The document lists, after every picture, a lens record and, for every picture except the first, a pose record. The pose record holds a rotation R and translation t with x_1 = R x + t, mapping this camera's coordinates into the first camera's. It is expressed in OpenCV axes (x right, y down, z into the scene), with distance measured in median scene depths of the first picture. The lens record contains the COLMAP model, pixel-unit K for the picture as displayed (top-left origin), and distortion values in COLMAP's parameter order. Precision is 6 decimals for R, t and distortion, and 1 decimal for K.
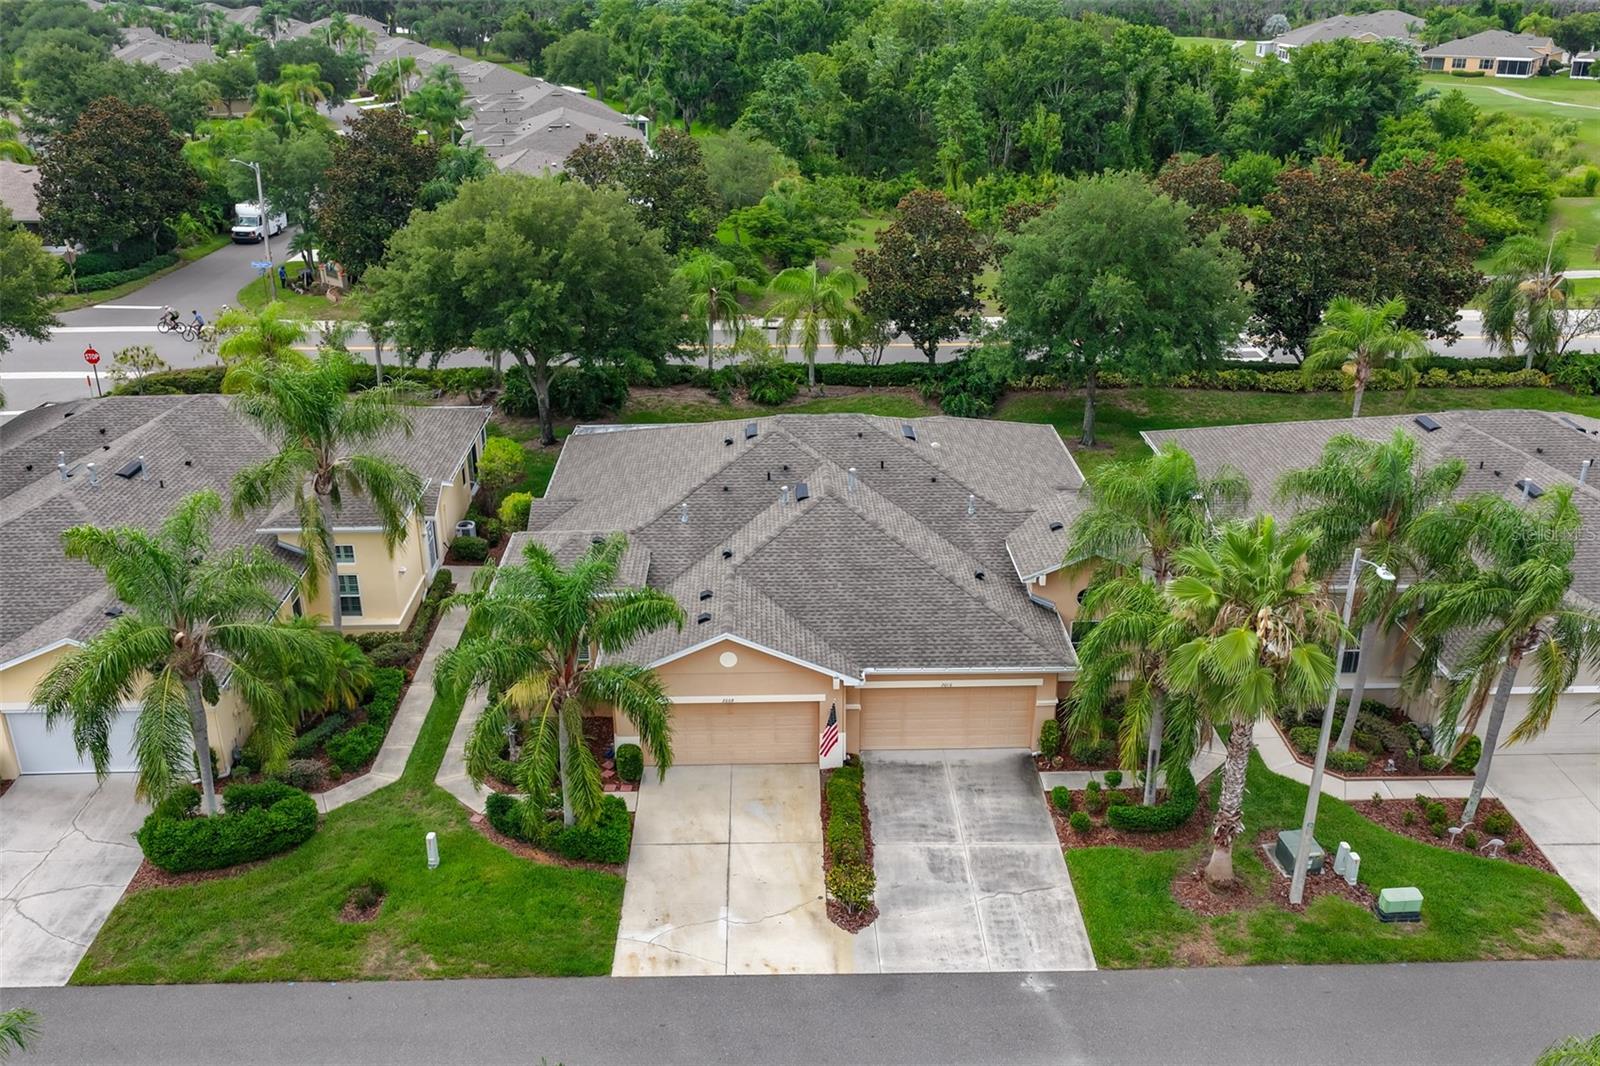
lens RADIAL K [[1392.9, 0, 803.6], [0, 1392.9, 530.9], [0, 0, 1]] dist [-0.011907, 0.029329]
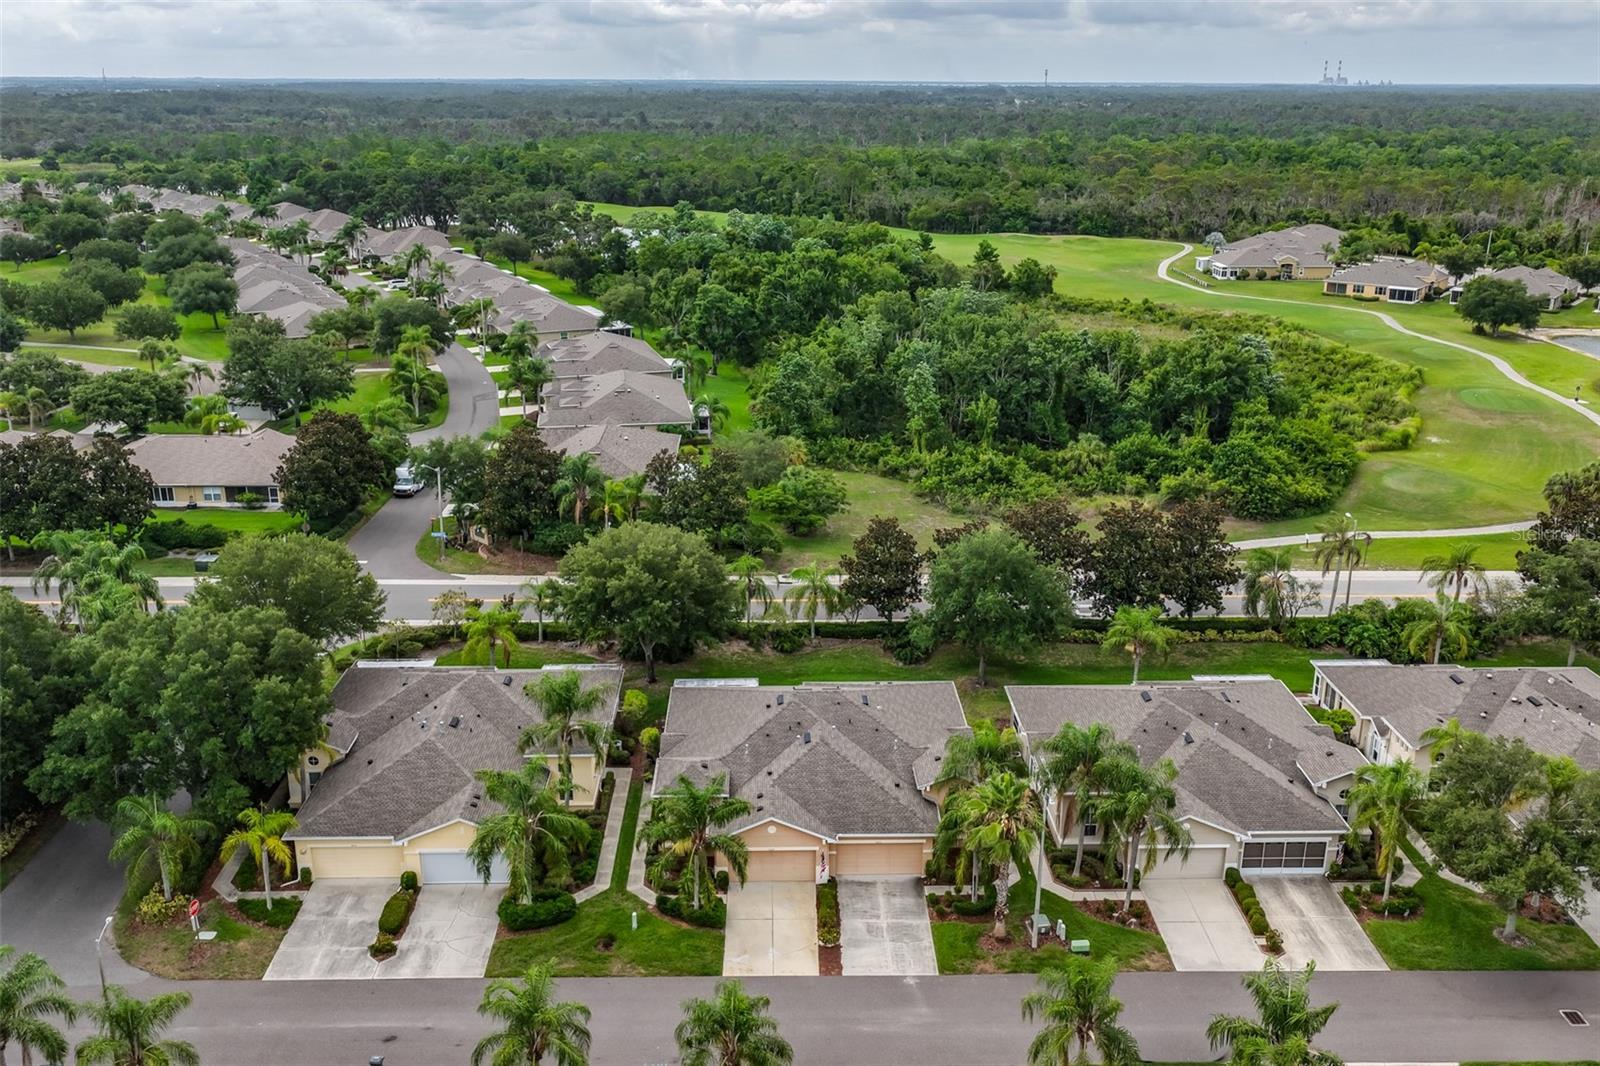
lens RADIAL K [[1392.9, 0, 803.6], [0, 1392.9, 530.9], [0, 0, 1]] dist [-0.011907, 0.029329]
pose [[0.999981, 0.006099, -0.000917, -0.007210], [-0.006154, 0.996437, -0.084120, -0.164387], [0.000401, 0.084124, 0.996455, -1.024901]]
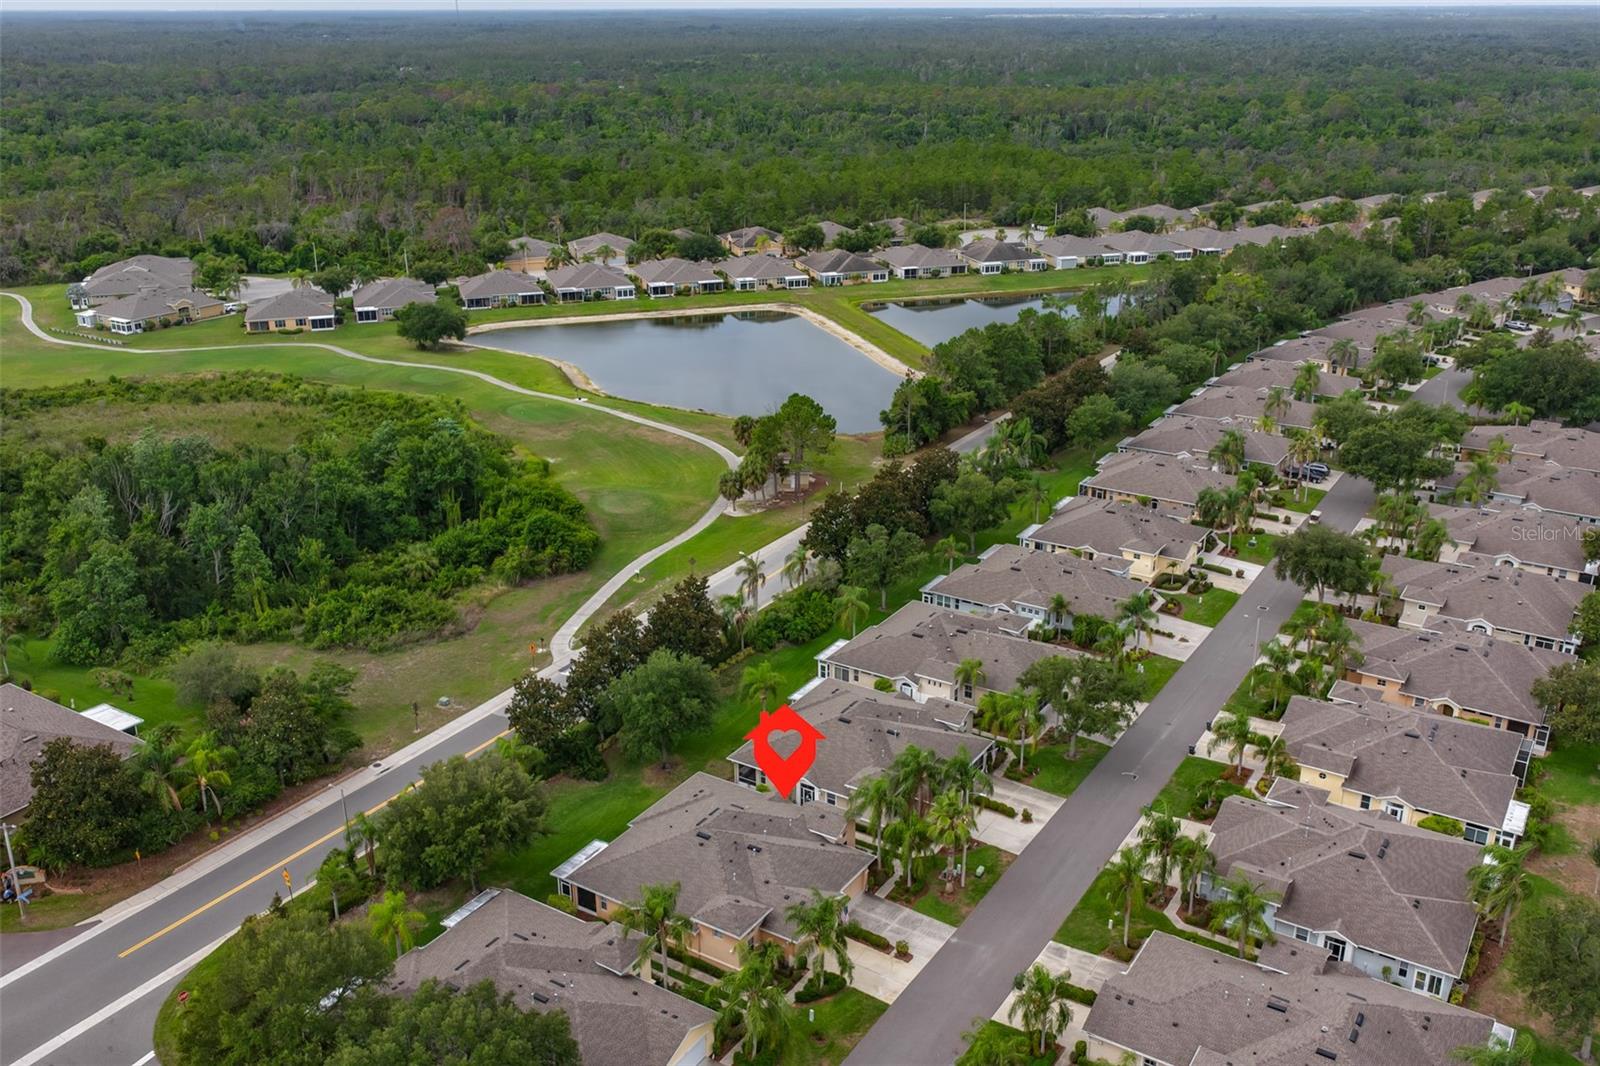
lens RADIAL K [[1392.9, 0, 803.6], [0, 1392.9, 530.9], [0, 0, 1]] dist [-0.011907, 0.029329]
pose [[0.558163, -0.294015, 0.775892, -1.952252], [0.323789, 0.938156, 0.122575, -0.949944], [-0.763947, 0.182808, 0.618843, -0.858347]]
